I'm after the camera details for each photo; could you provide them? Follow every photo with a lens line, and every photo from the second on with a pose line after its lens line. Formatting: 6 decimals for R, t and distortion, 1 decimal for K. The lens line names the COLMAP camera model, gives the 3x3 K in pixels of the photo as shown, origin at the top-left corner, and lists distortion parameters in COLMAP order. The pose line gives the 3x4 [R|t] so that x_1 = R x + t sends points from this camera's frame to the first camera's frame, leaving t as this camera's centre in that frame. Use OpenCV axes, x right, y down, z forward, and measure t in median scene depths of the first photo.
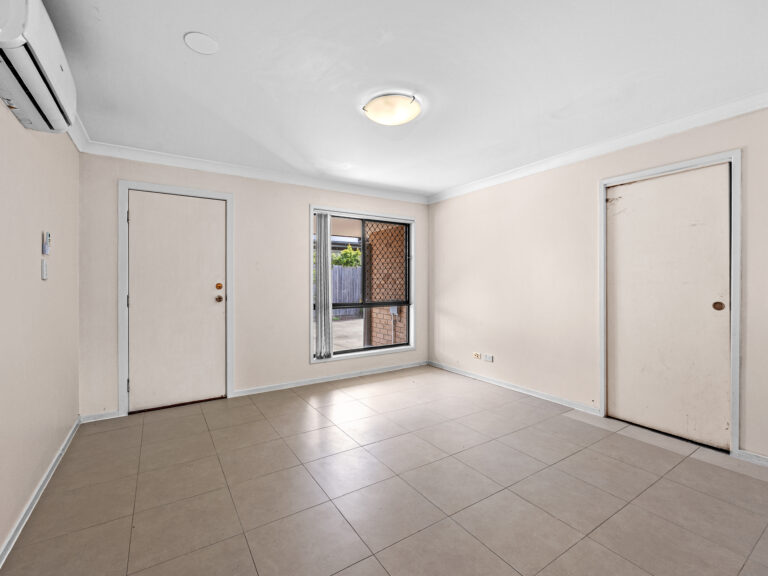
lens RADIAL K [[343.4, 0, 382.8], [0, 343.4, 291.4], [0, 0, 1]] dist [-0.002333, 0.000042]
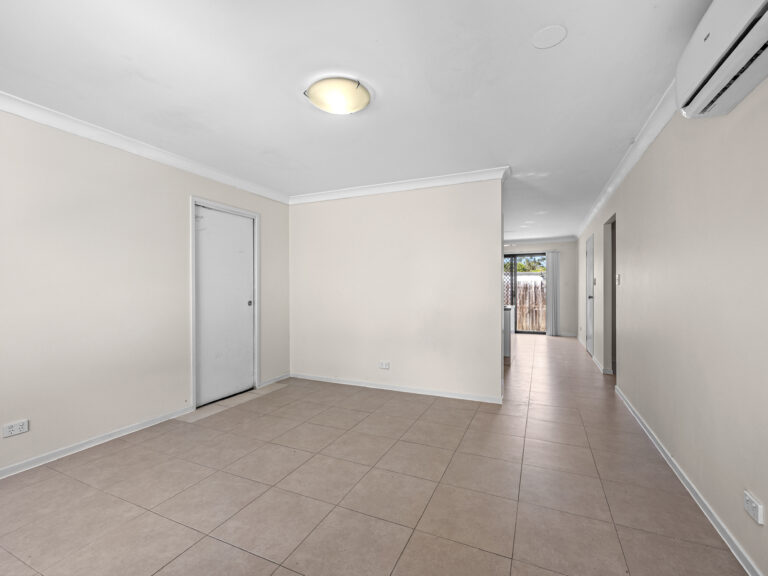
lens RADIAL K [[343.4, 0, 382.8], [0, 343.4, 291.4], [0, 0, 1]] dist [-0.002333, 0.000042]
pose [[-0.538665, -0.005786, 0.842500, -0.681849], [0.023777, 0.999474, 0.022066, -0.030474], [-0.842184, 0.031919, -0.538244, 1.193739]]
